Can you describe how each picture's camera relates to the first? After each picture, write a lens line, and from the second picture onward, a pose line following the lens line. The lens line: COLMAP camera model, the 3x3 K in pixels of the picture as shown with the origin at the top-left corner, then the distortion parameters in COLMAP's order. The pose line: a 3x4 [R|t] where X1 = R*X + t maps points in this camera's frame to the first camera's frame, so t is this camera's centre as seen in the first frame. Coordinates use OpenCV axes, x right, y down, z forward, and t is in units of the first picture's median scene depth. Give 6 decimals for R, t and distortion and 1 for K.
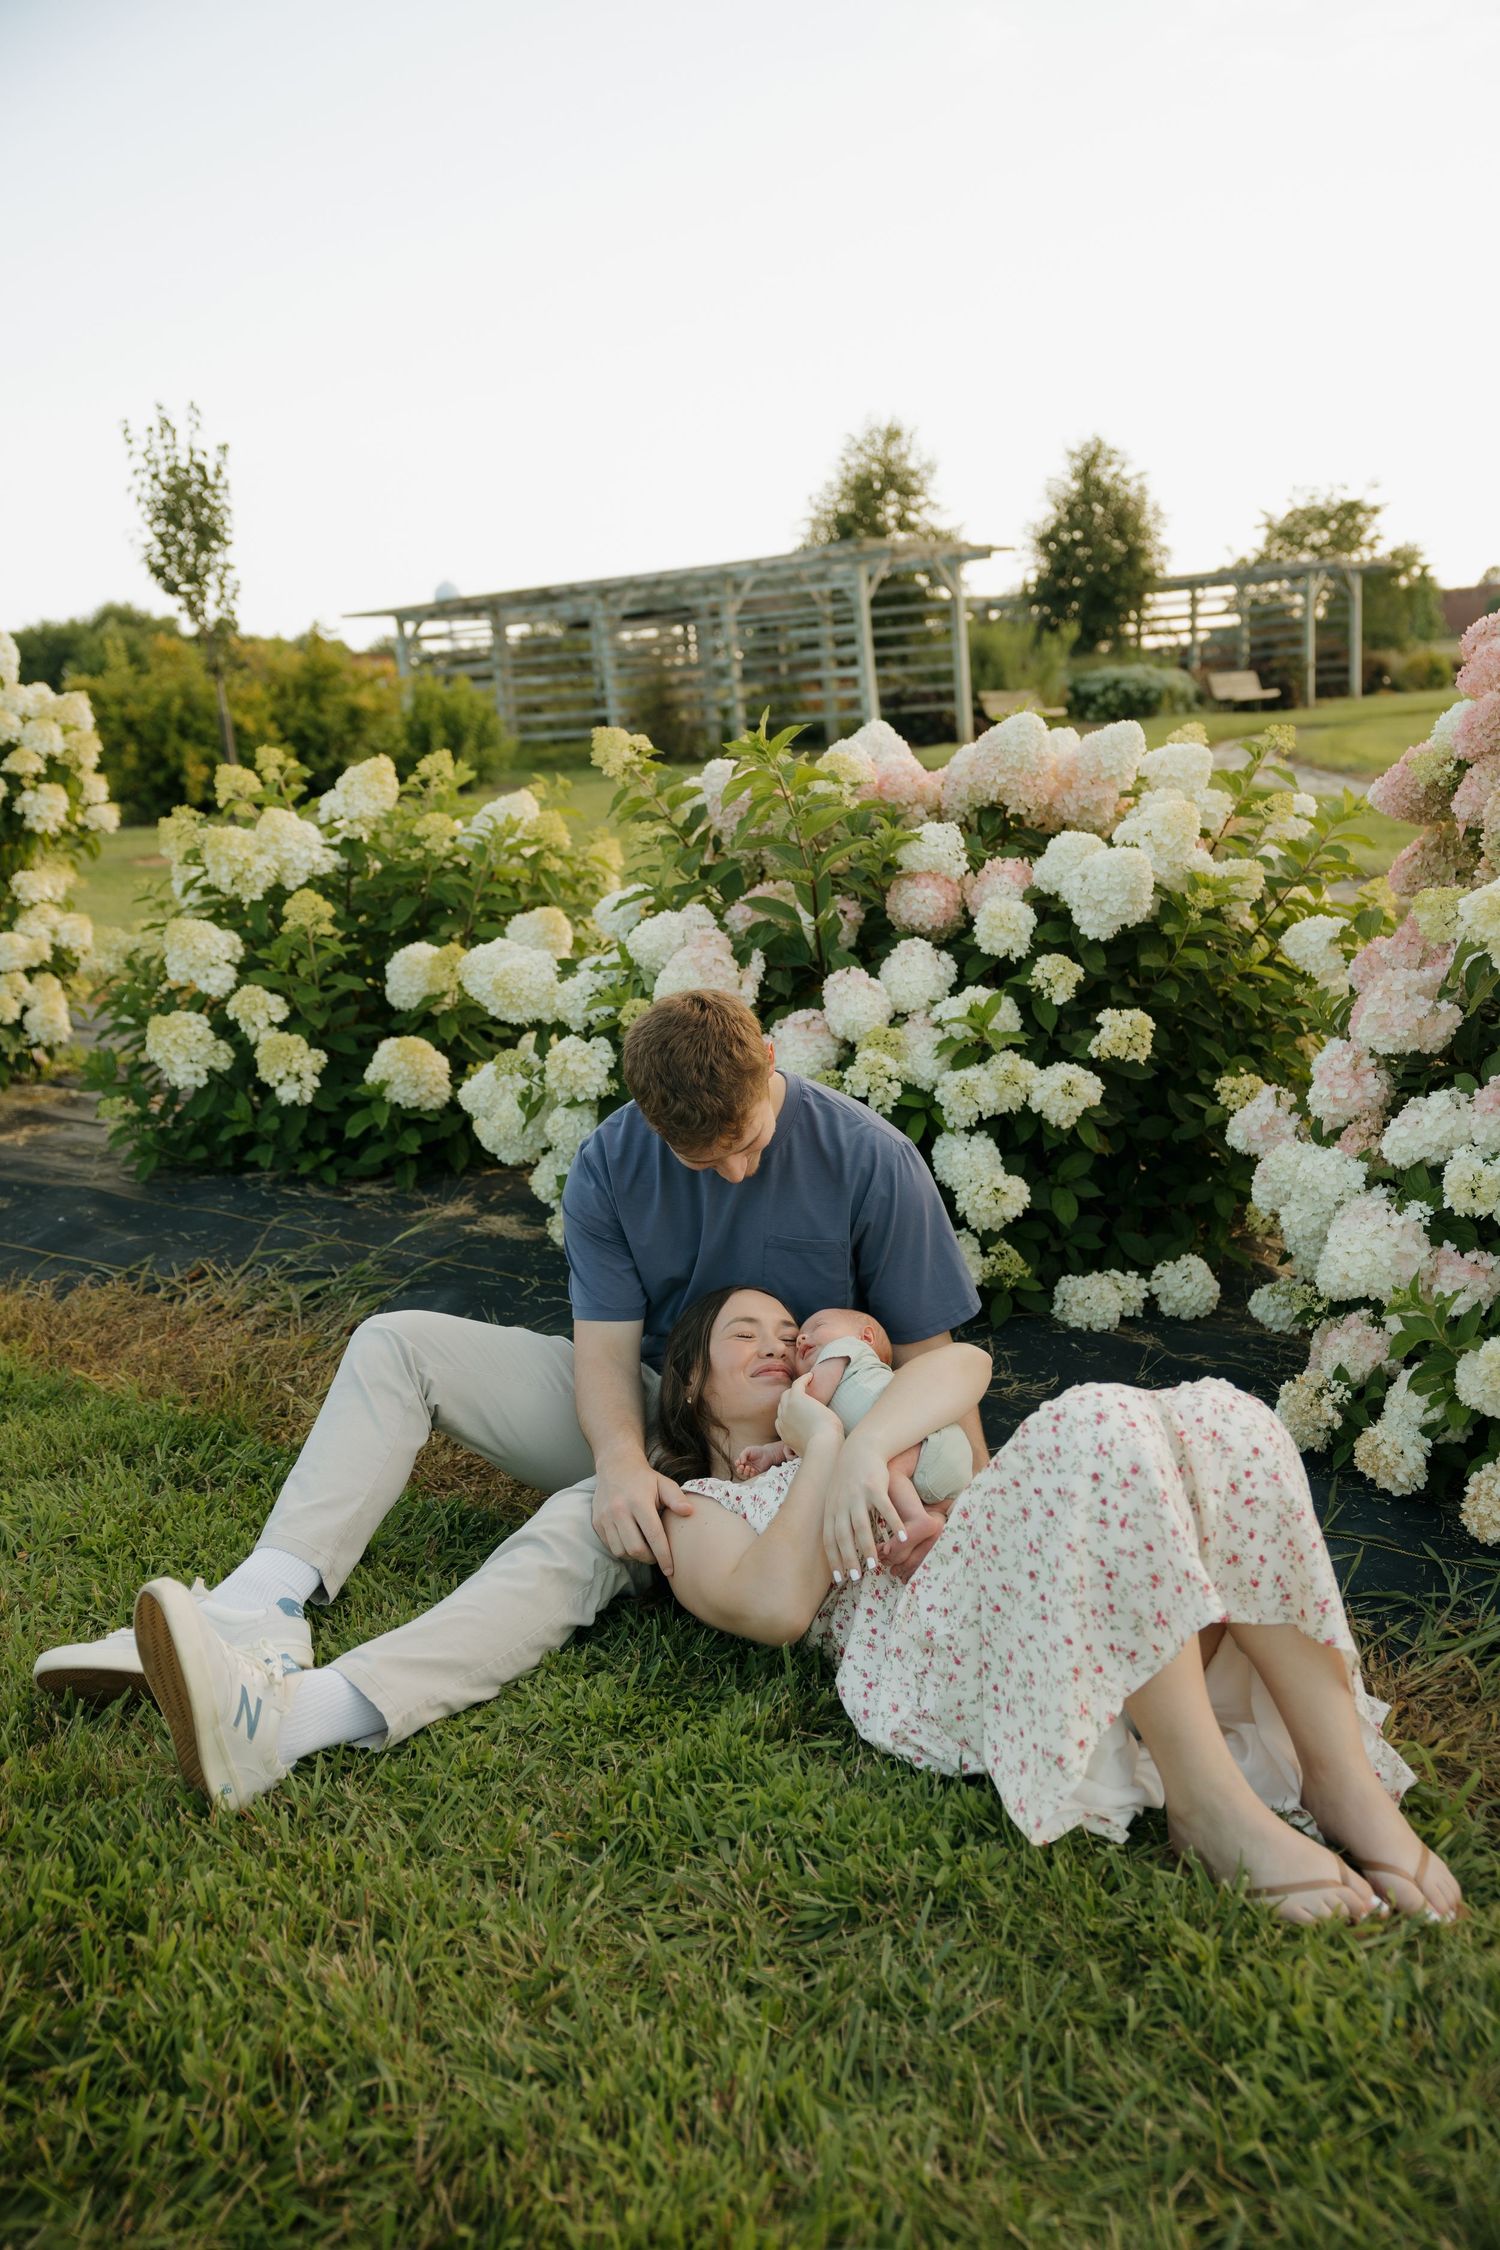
lens RADIAL K [[2062.6, 0, 746.4], [0, 2062.6, 1136.4], [0, 0, 1]] dist [0.059249, -0.008700]
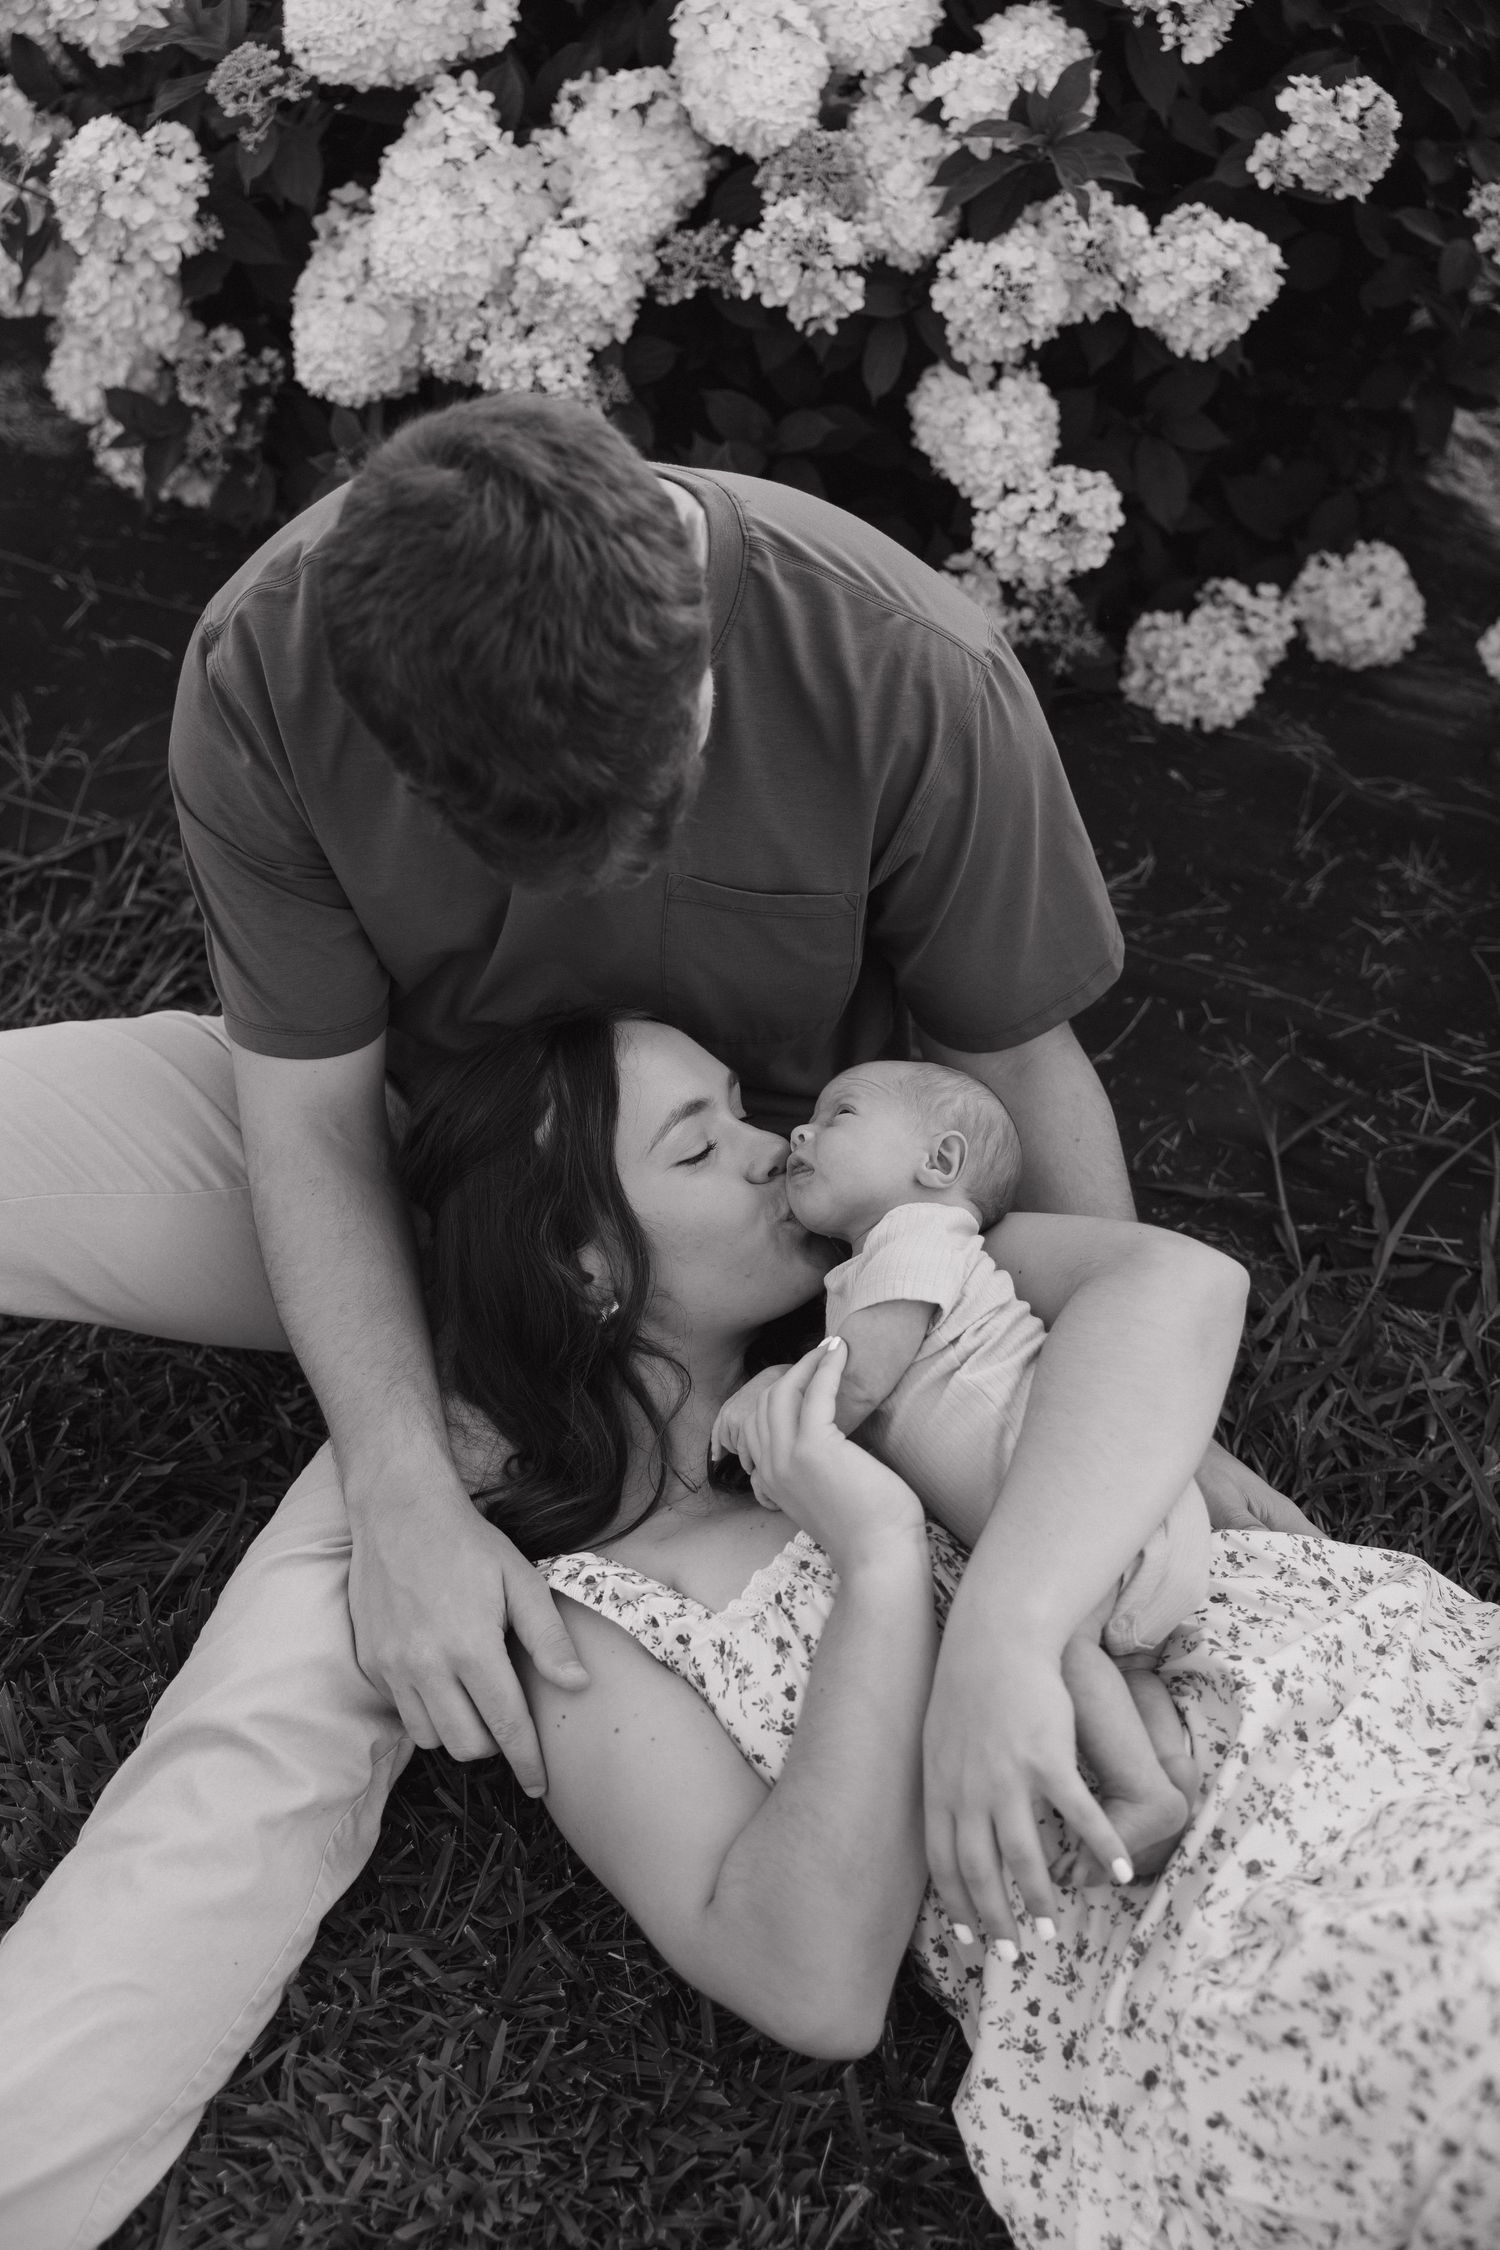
lens RADIAL K [[2491.2, 0, 756.8], [0, 2491.2, 1123.1], [0, 0, 1]] dist [0.032941, 0.000000]
pose [[0.988307, -0.082947, 0.127943, -0.037799], [0.010994, 0.875671, 0.482783, -0.139325], [-0.152081, -0.475731, 0.866343, 0.463940]]
